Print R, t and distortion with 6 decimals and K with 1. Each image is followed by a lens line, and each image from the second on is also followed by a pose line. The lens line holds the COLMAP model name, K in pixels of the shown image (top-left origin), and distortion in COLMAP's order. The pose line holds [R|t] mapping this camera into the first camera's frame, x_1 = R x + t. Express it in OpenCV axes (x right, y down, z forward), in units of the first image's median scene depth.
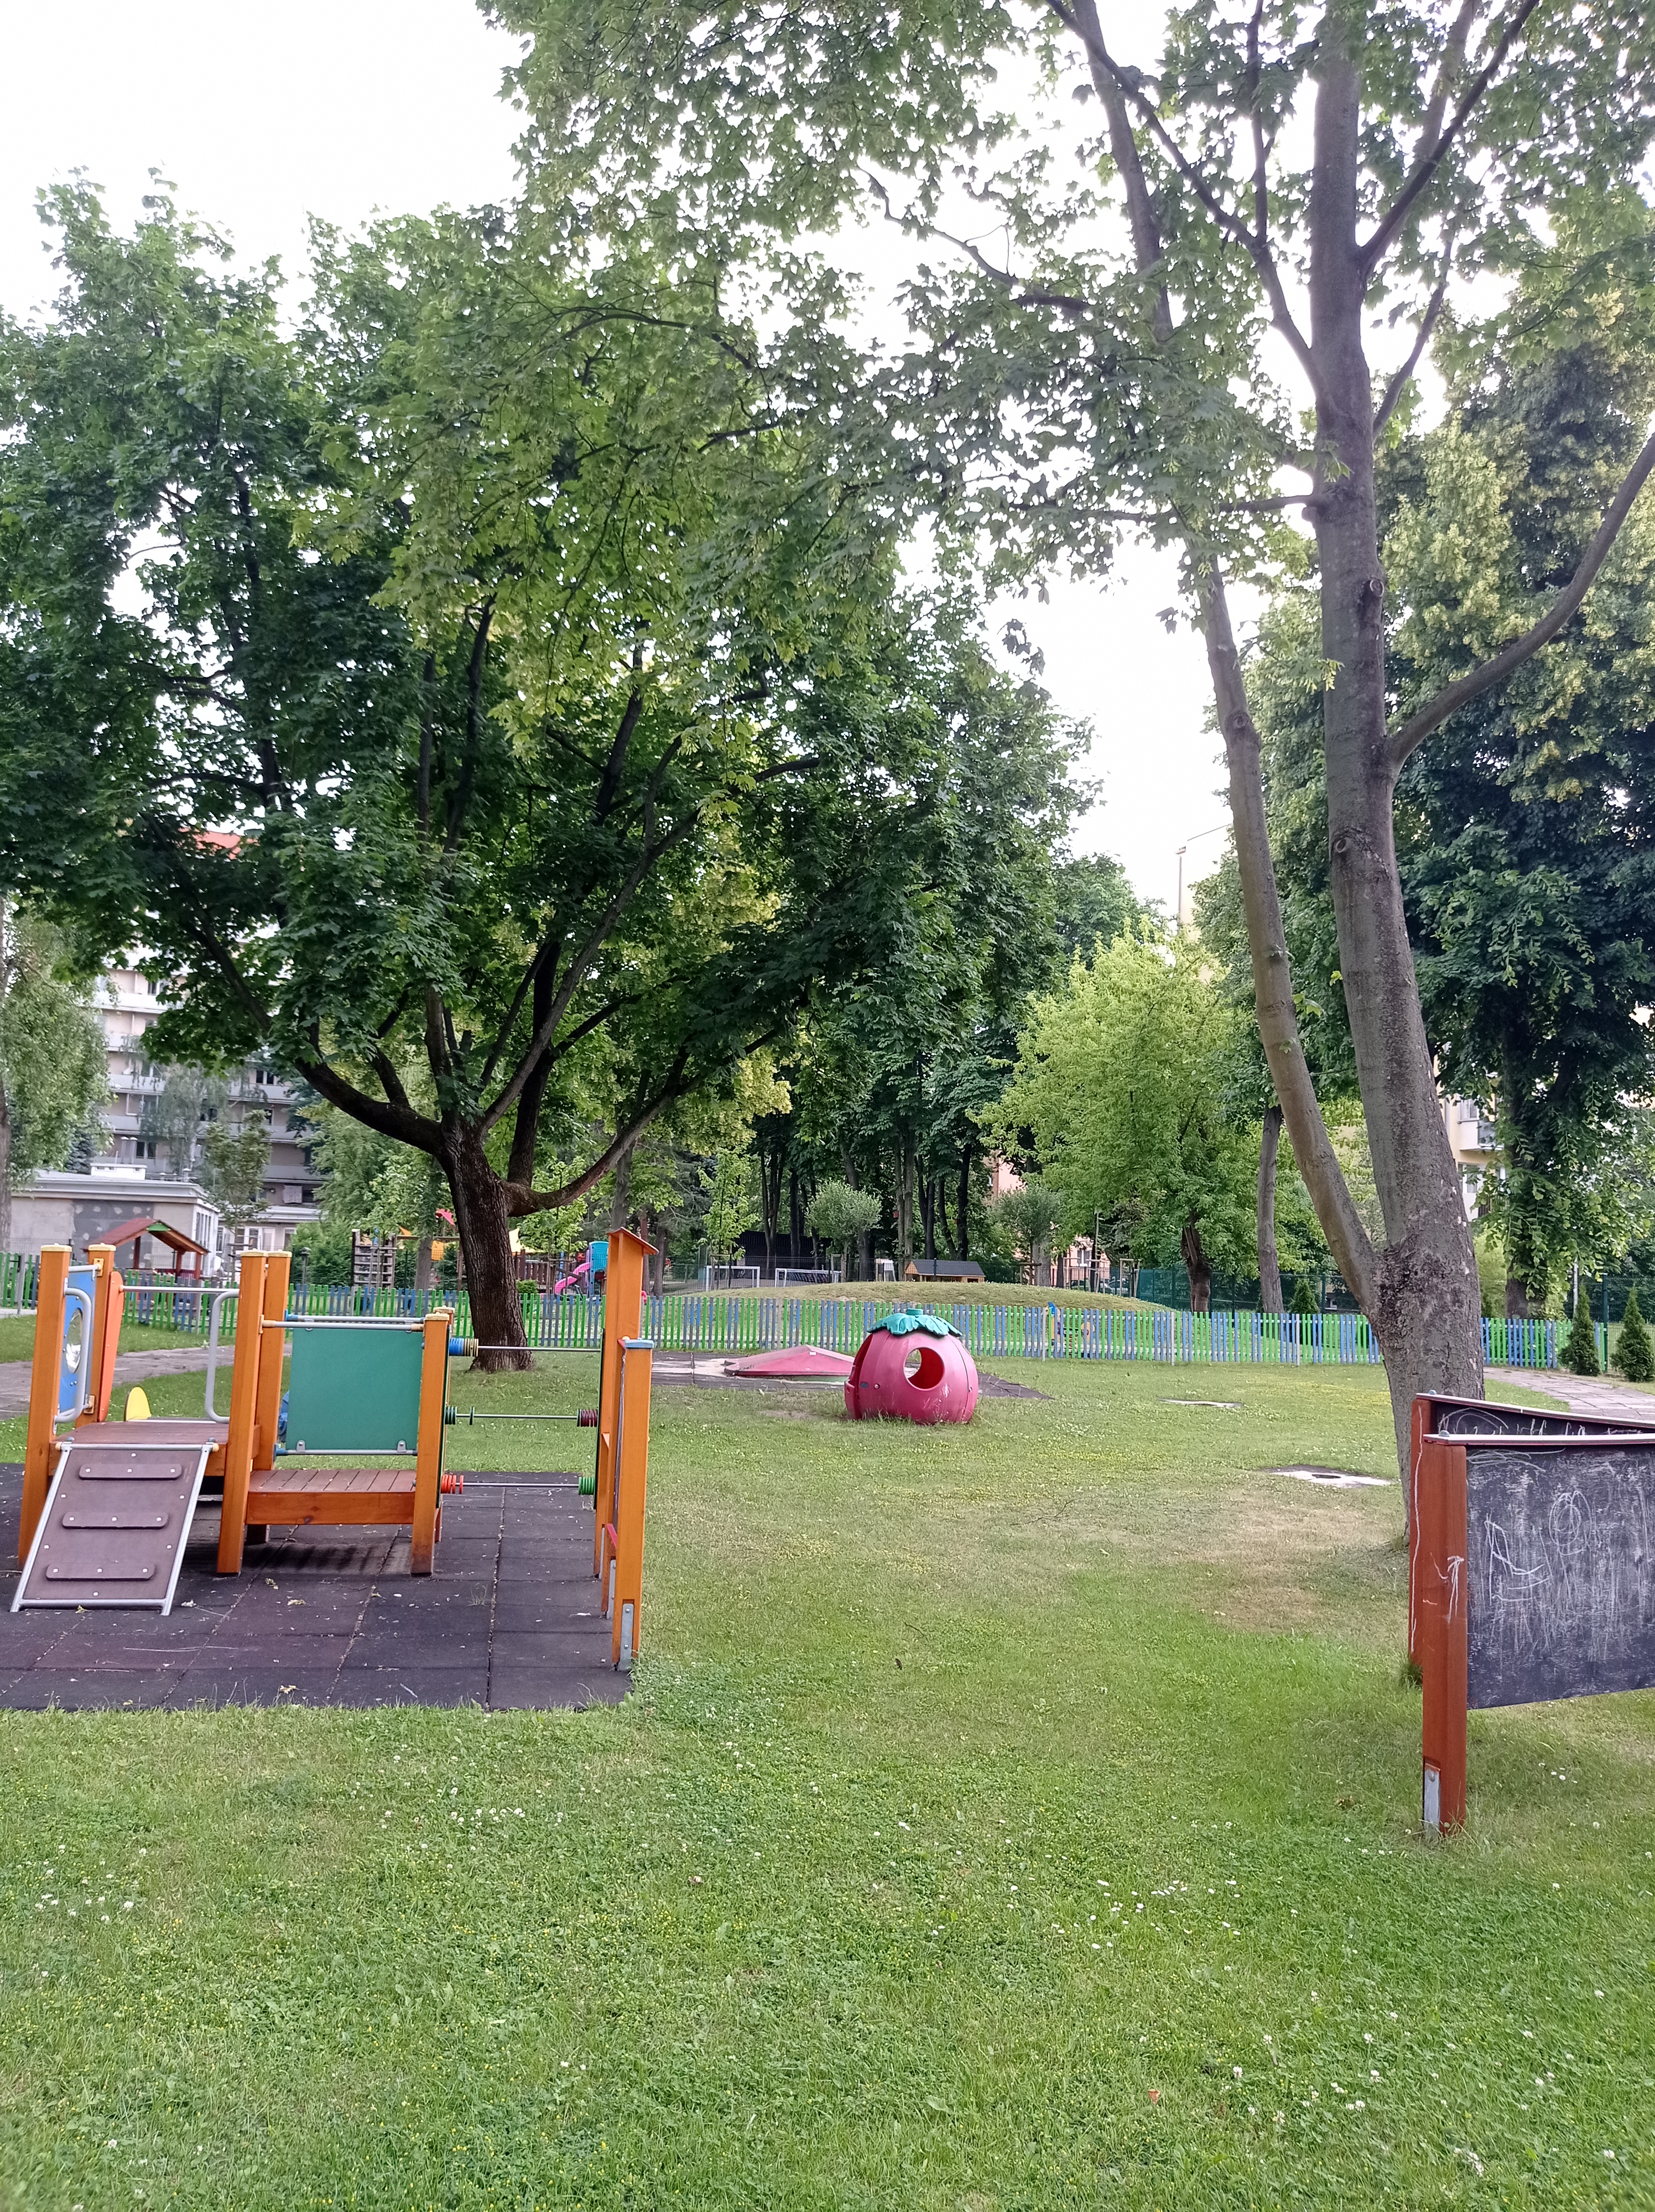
lens RADIAL K [[1736.6, 0, 827.8], [0, 1736.6, 1115.0], [0, 0, 1]] dist [0.011960, 0.002938]
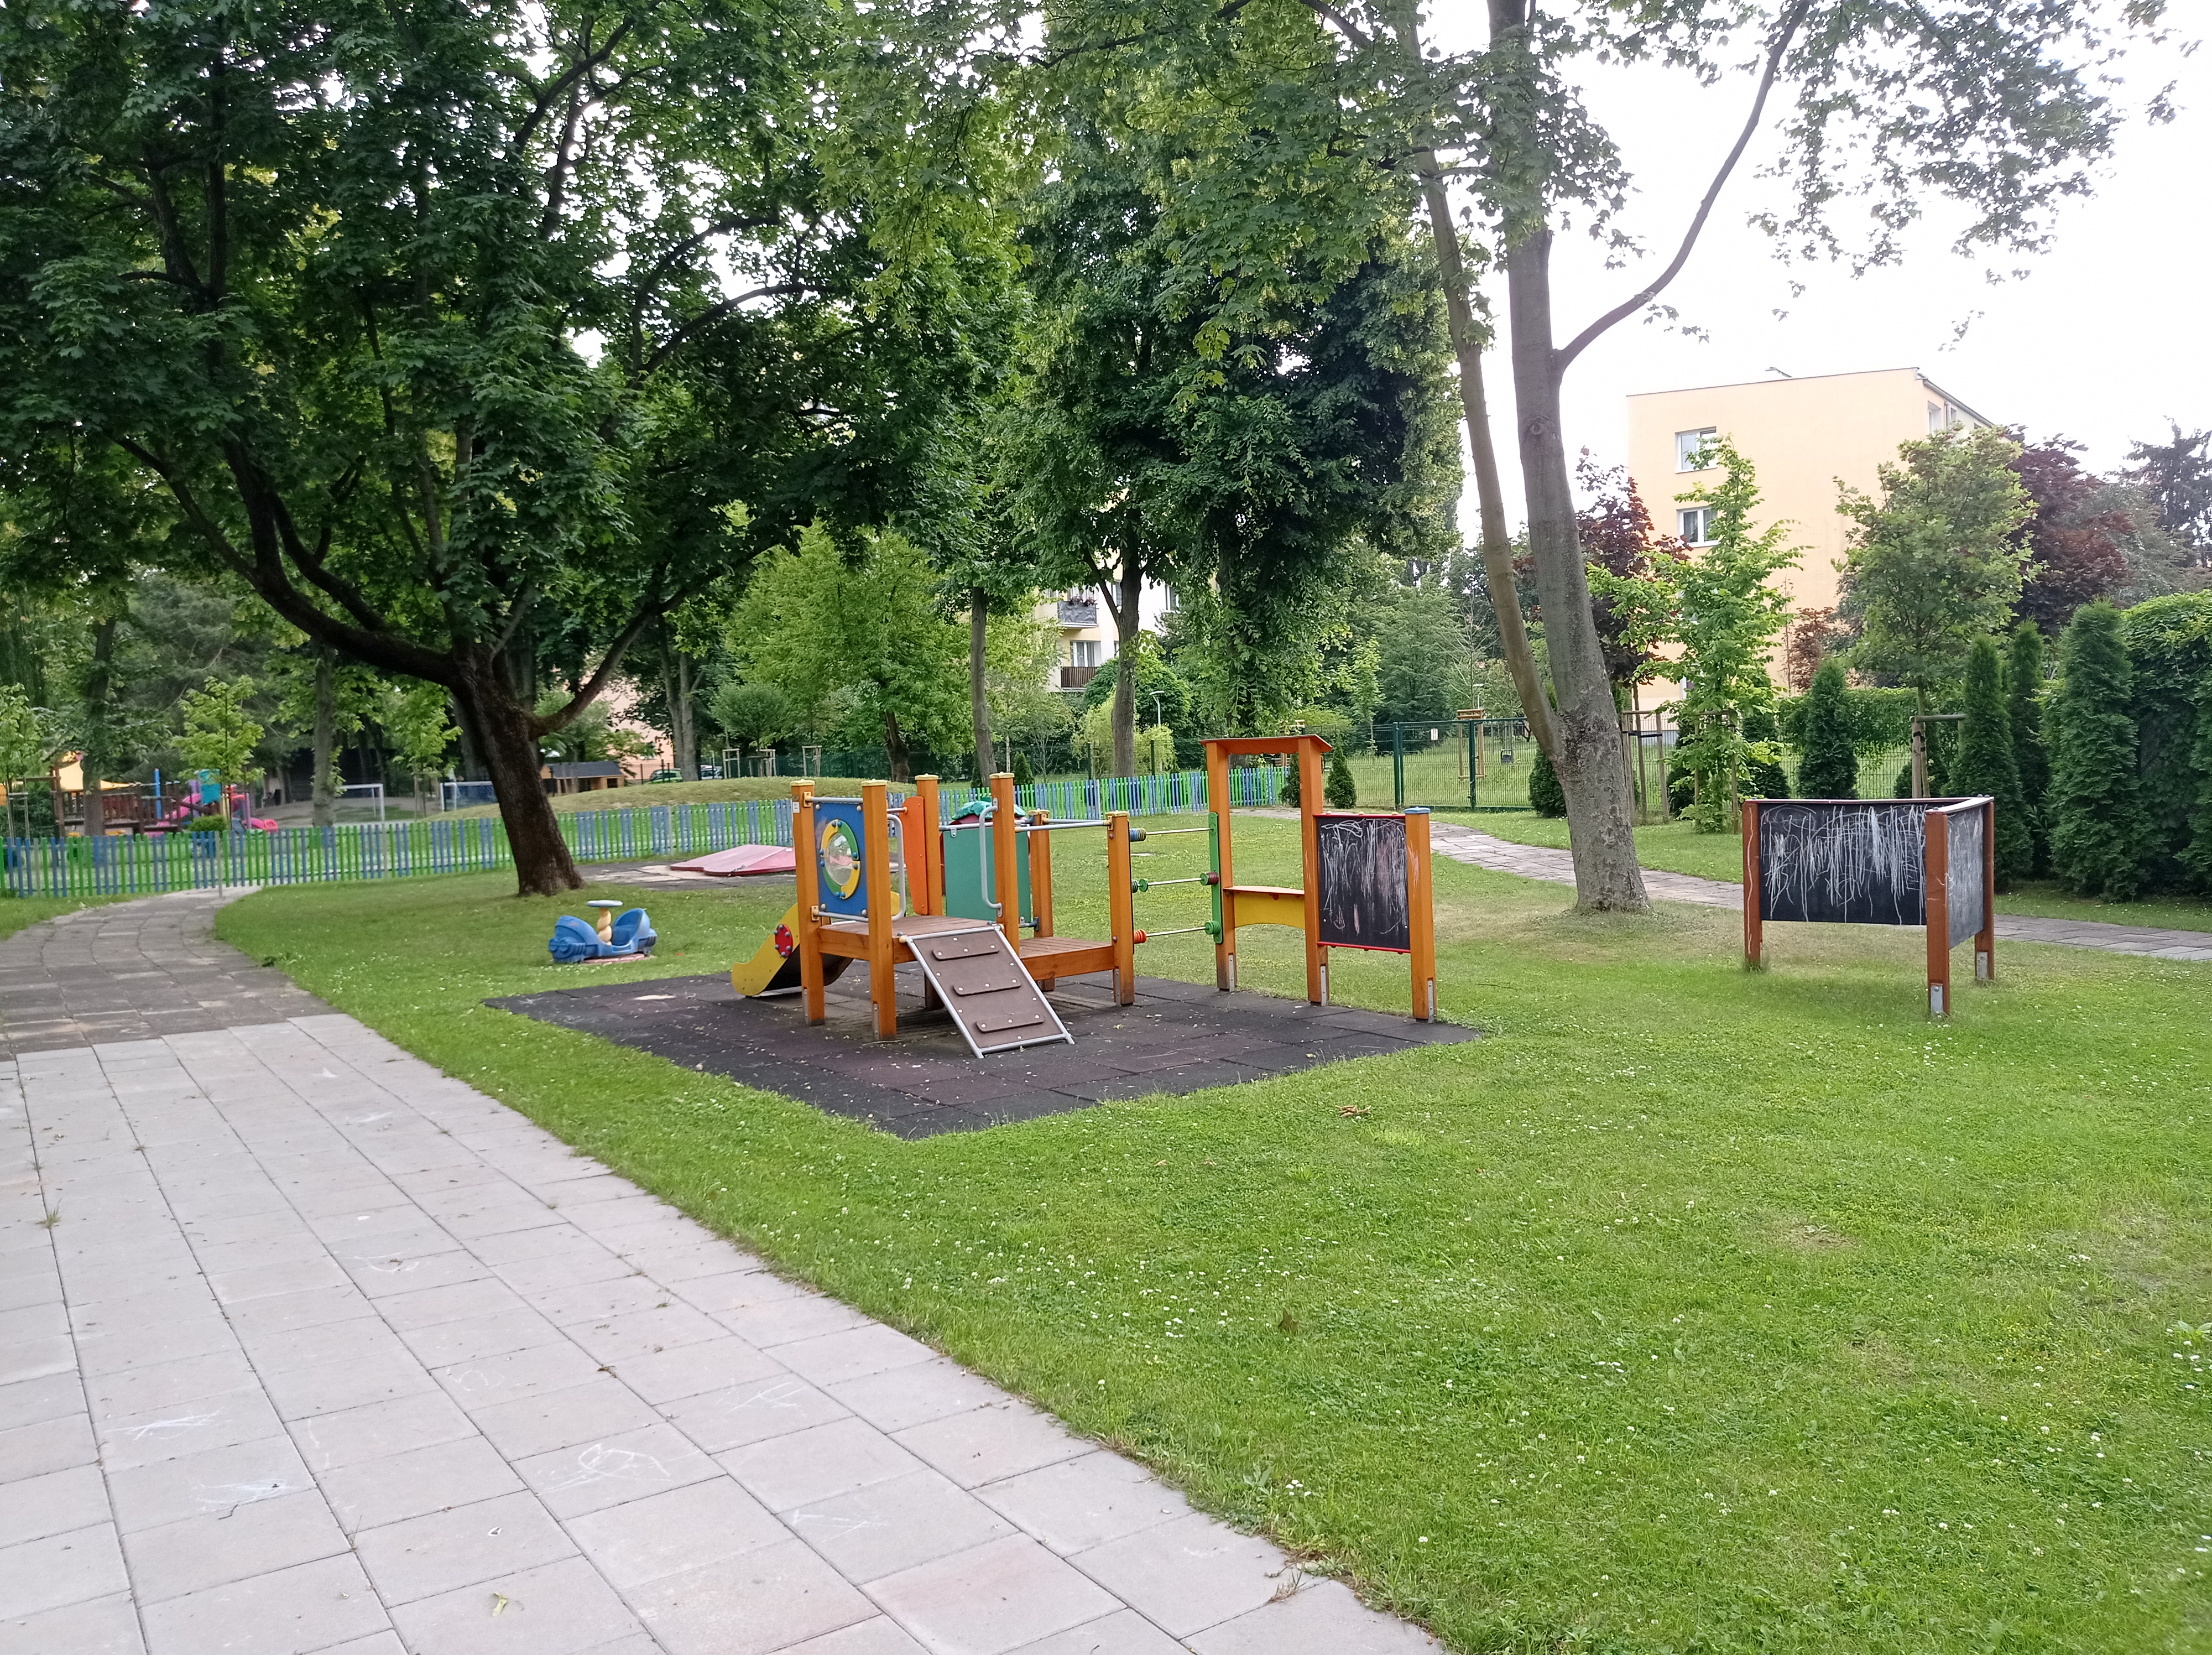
lens RADIAL K [[1736.6, 0, 1105.1], [0, 1736.6, 818.8], [0, 0, 1]] dist [0.011960, 0.002938]
pose [[0.894255, -0.093465, 0.437691, -0.244642], [0.037500, 0.990160, 0.134823, -0.017339], [-0.445985, -0.104153, 0.888960, -0.049167]]
